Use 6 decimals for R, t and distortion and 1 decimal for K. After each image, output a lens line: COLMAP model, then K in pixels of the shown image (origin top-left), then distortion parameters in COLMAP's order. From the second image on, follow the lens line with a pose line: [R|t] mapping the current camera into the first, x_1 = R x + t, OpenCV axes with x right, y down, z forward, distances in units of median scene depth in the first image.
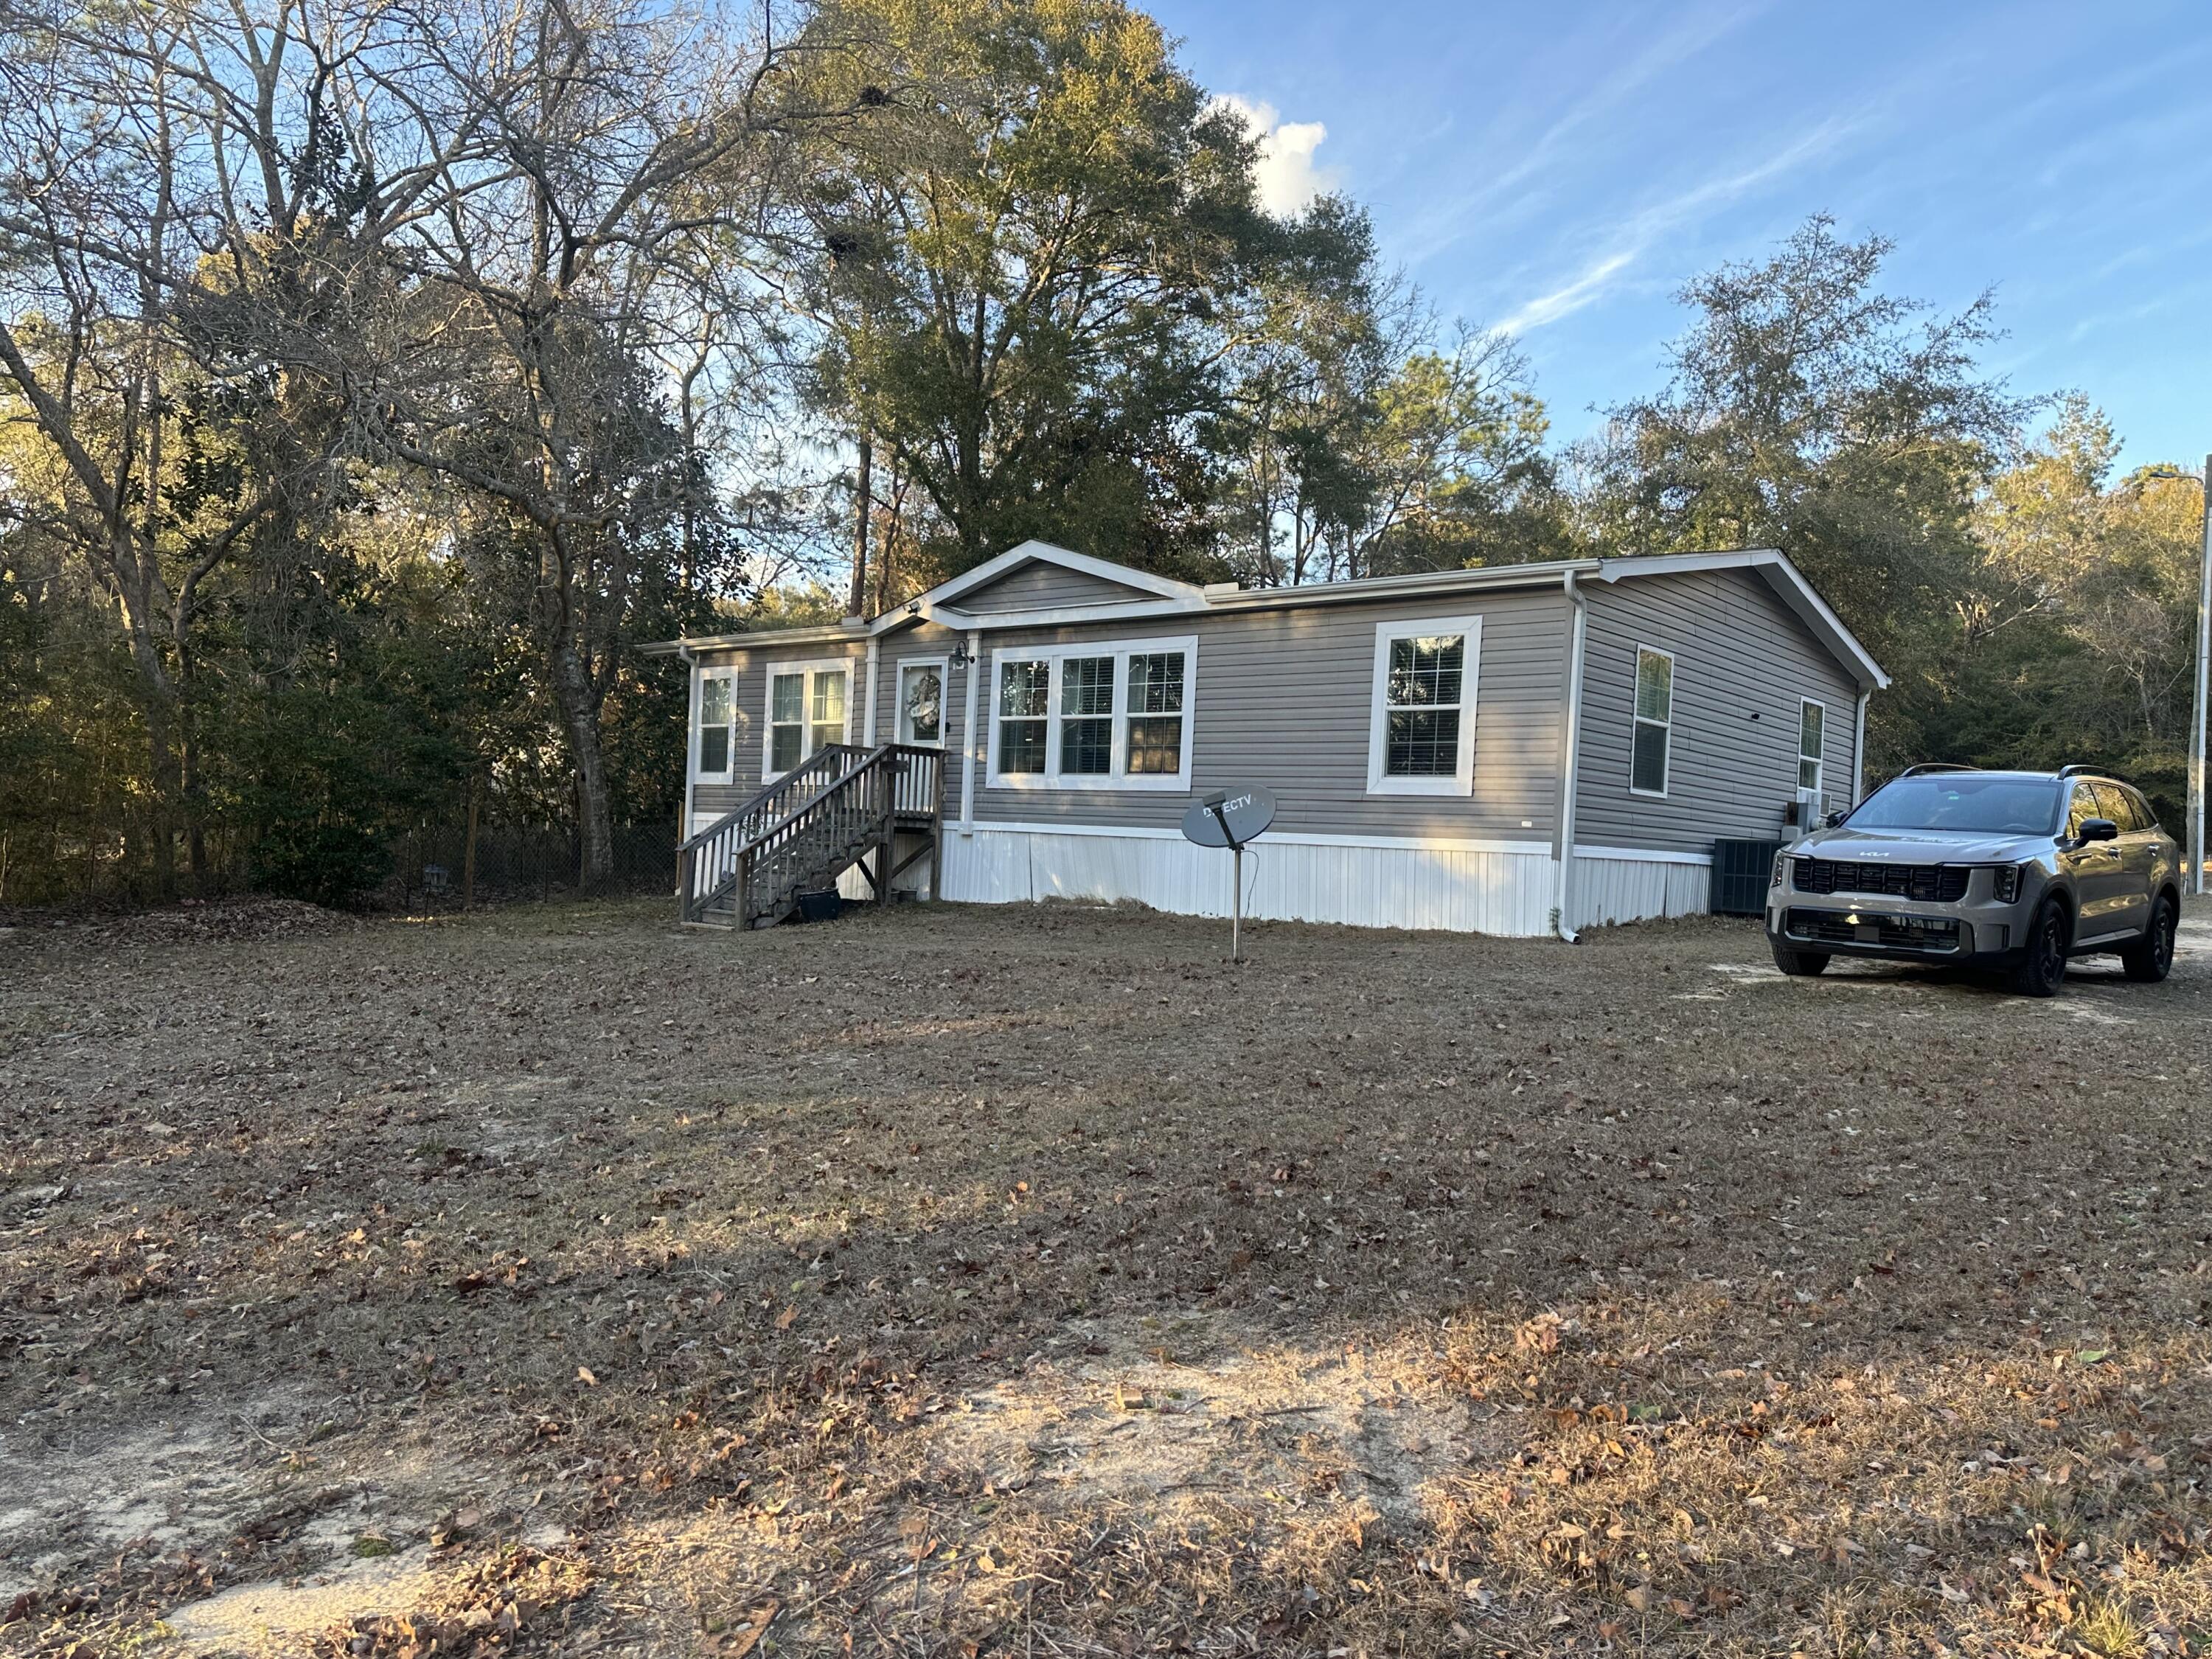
lens RADIAL K [[1540.4, 0, 1102.8], [0, 1540.4, 837.0], [0, 0, 1]] dist [0.071925, 0.001302]
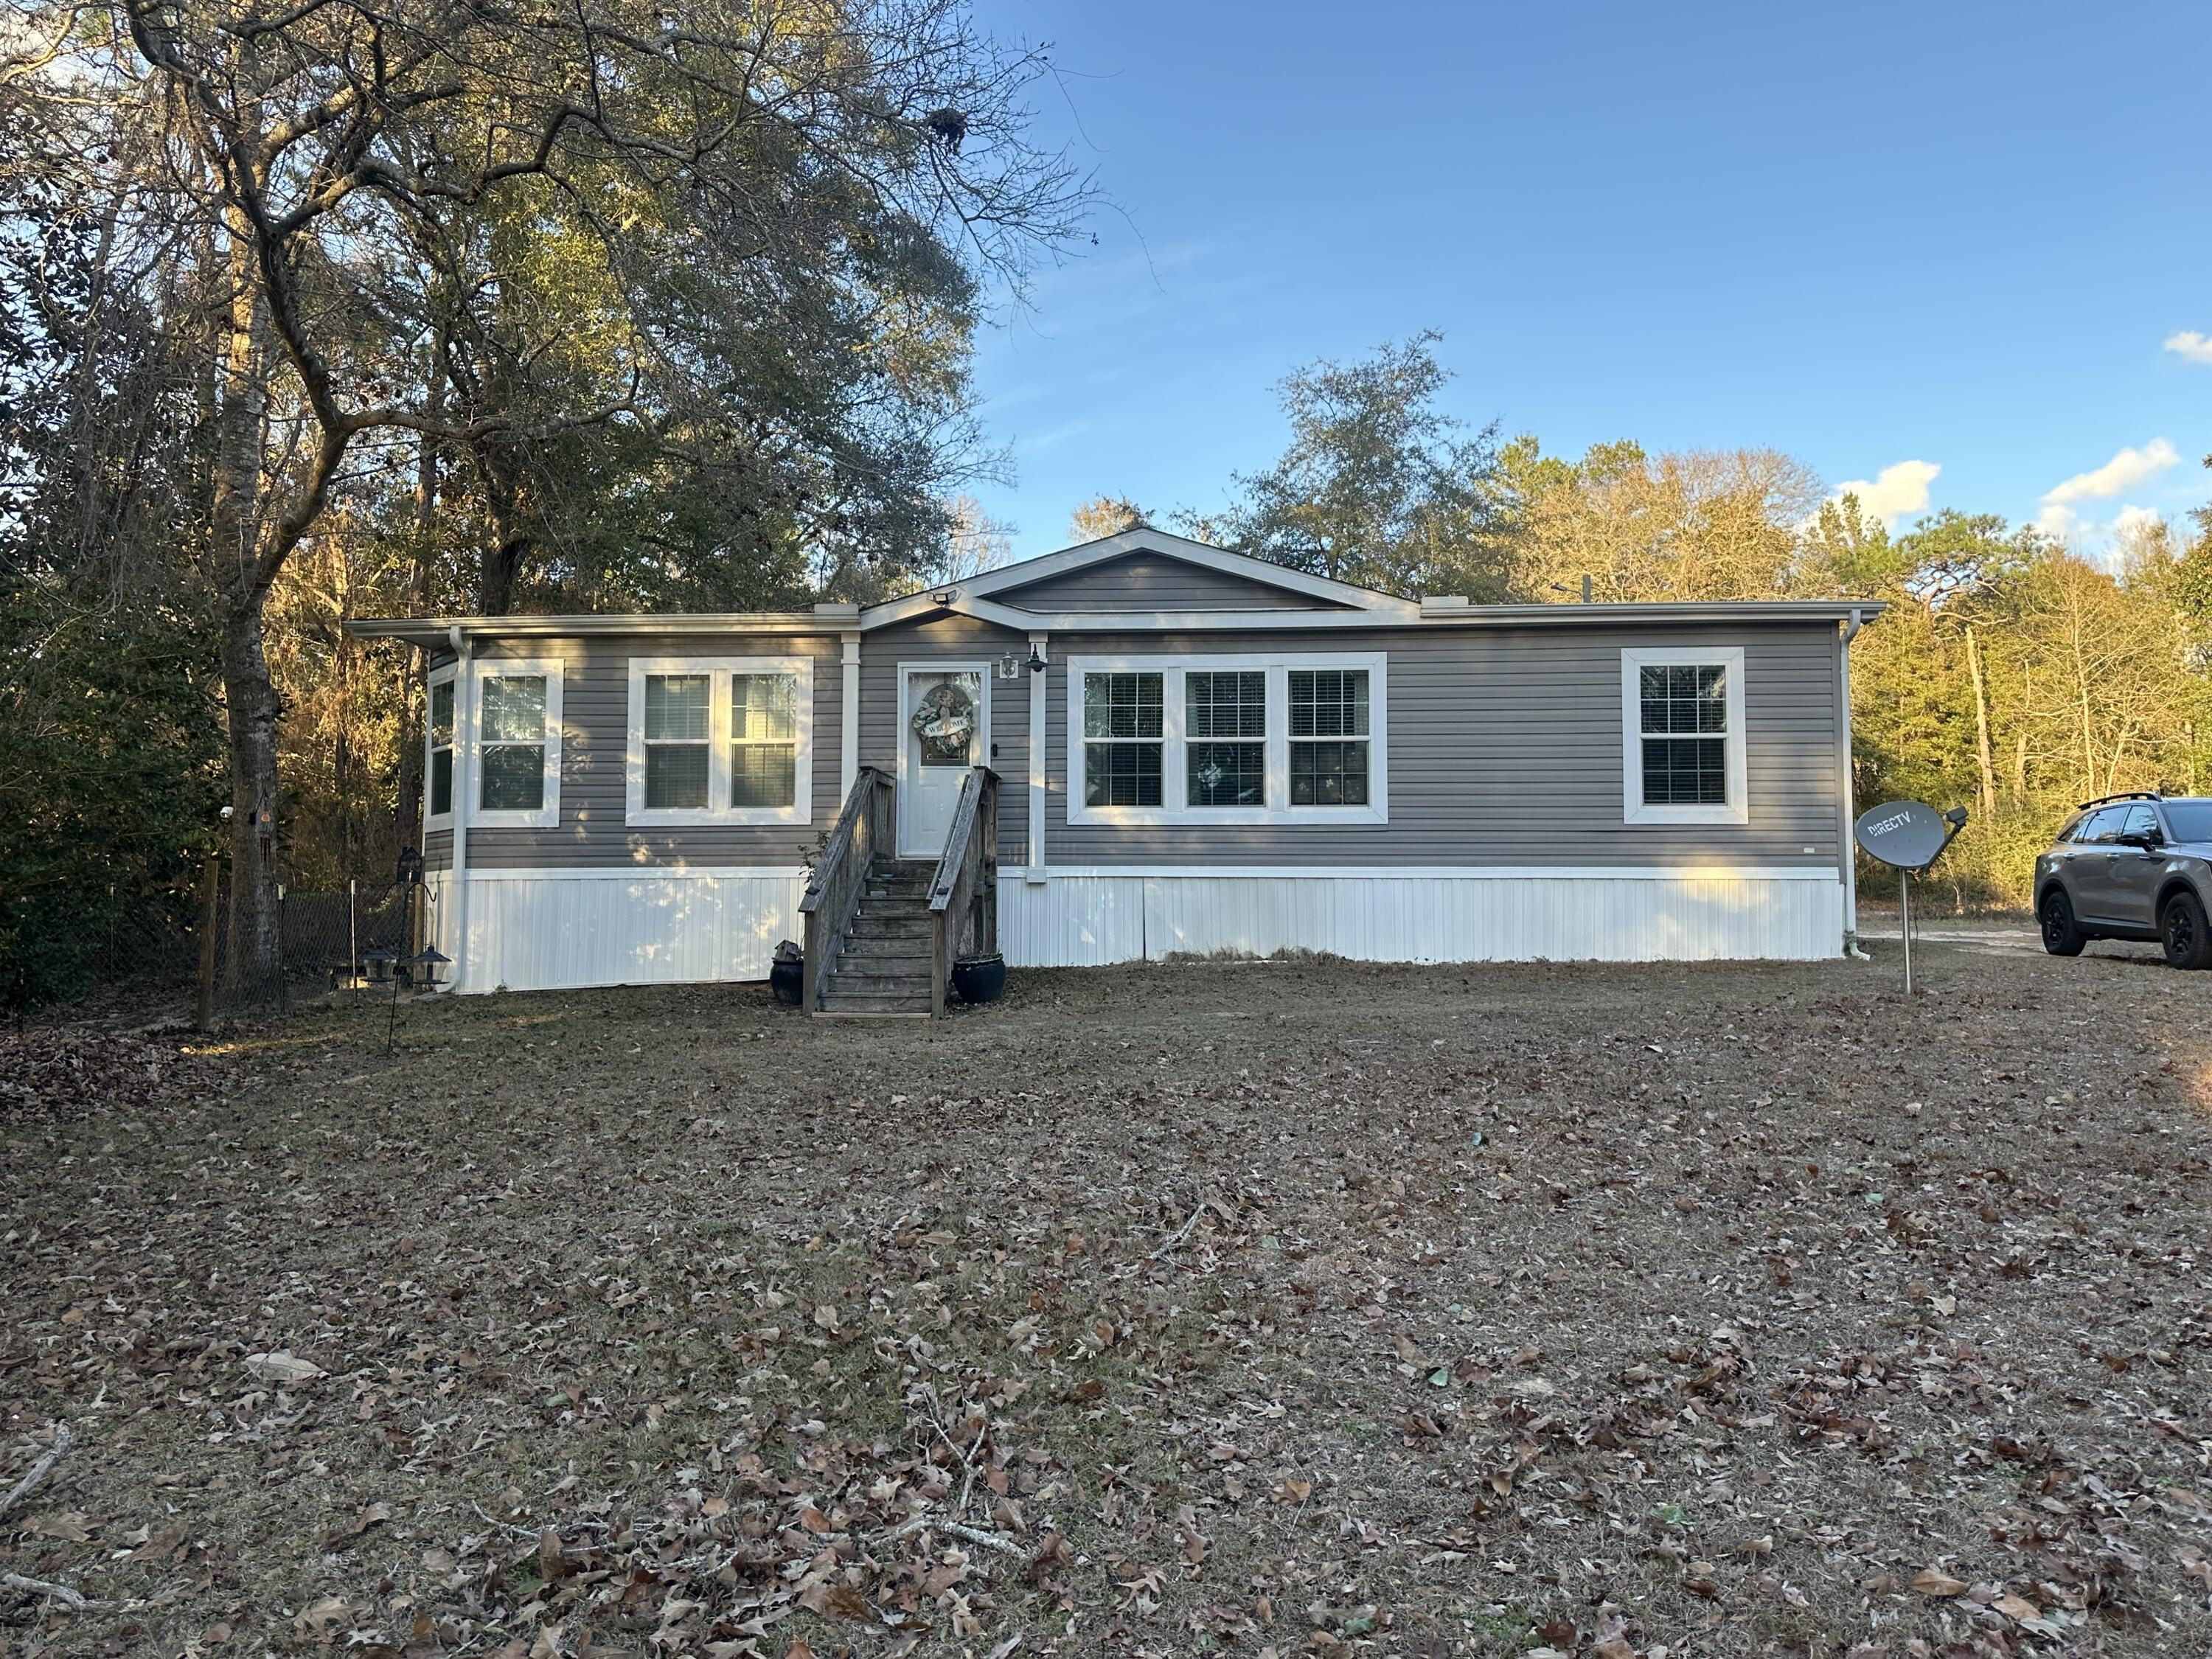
lens RADIAL K [[1540.4, 0, 1105.1], [0, 1540.4, 822.2], [0, 0, 1]] dist [0.071925, 0.001302]
pose [[0.808837, -0.008672, 0.587969, -0.571424], [0.031541, 0.999092, -0.028652, -0.009739], [-0.587187, 0.041720, 0.808376, 0.348747]]
